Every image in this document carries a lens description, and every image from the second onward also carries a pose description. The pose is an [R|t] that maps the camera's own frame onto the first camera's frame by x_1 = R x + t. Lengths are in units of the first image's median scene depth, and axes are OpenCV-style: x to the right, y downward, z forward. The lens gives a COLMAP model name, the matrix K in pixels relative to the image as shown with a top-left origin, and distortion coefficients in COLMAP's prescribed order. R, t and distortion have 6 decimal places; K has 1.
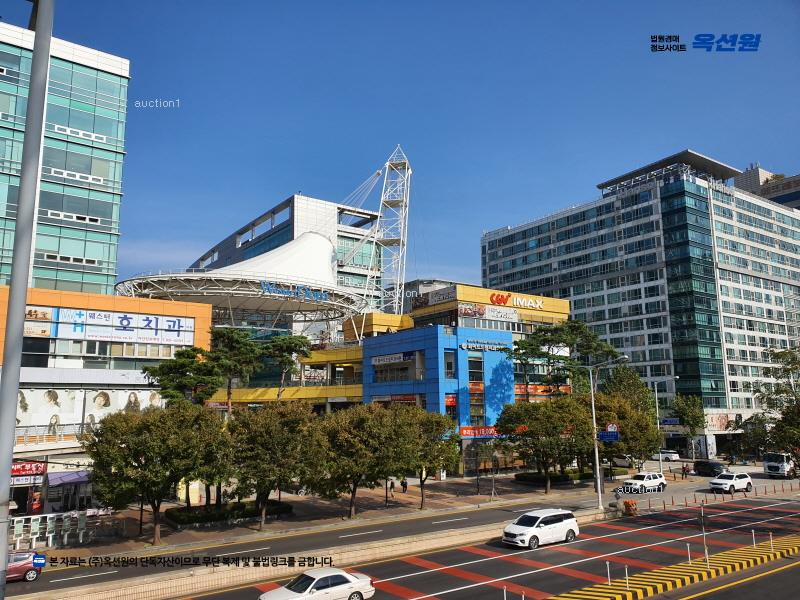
lens RADIAL K [[617.3, 0, 402.2], [0, 617.3, 302.2], [0, 0, 1]] dist [0.016778, -0.014535]
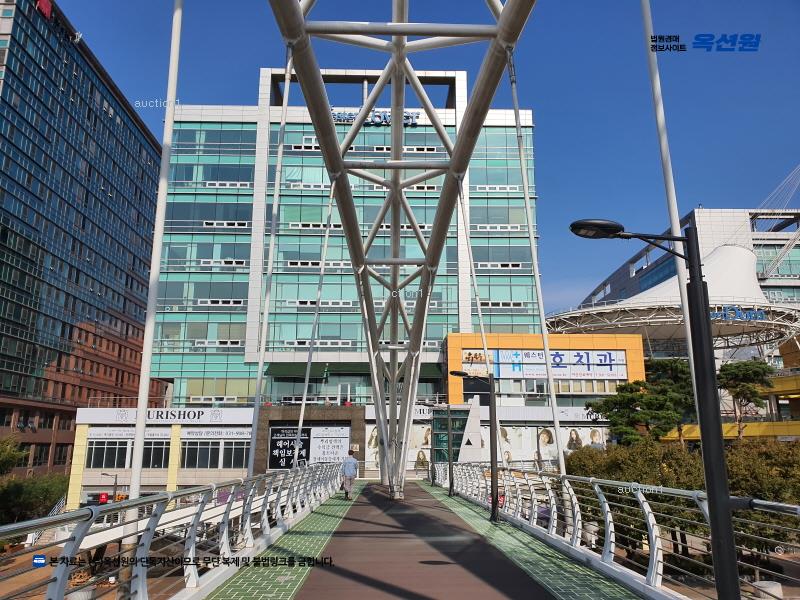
lens RADIAL K [[617.3, 0, 385.6], [0, 617.3, 297.6], [0, 0, 1]] dist [0.016778, -0.014535]
pose [[0.812652, -0.125877, -0.568992, -0.085203], [0.087144, 0.991663, -0.094922, 0.003657], [0.576197, 0.027554, 0.816846, 0.007804]]
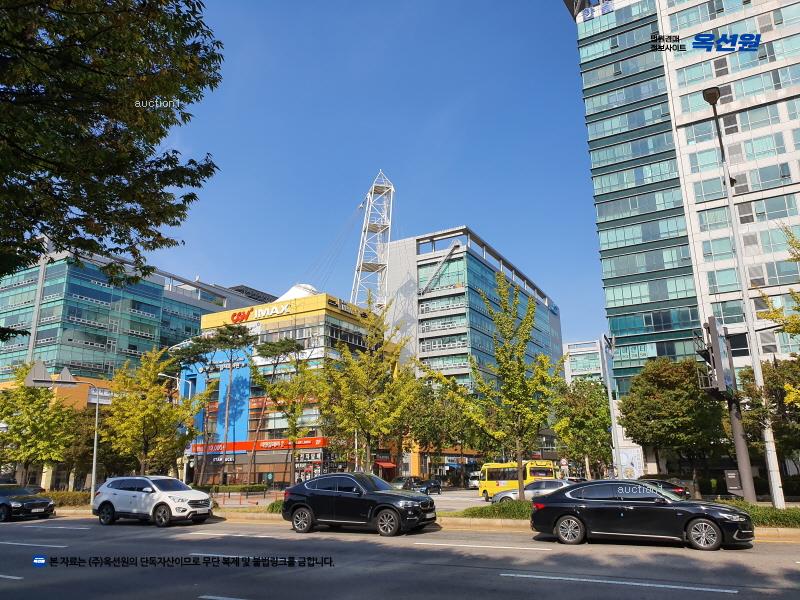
lens RADIAL K [[617.3, 0, 401.1], [0, 617.3, 299.3], [0, 0, 1]] dist [0.016778, -0.014535]
pose [[0.434381, -0.243691, -0.867137, 1.657182], [0.170419, 0.967553, -0.186542, 0.288701], [0.884460, -0.066747, 0.461817, 1.090749]]
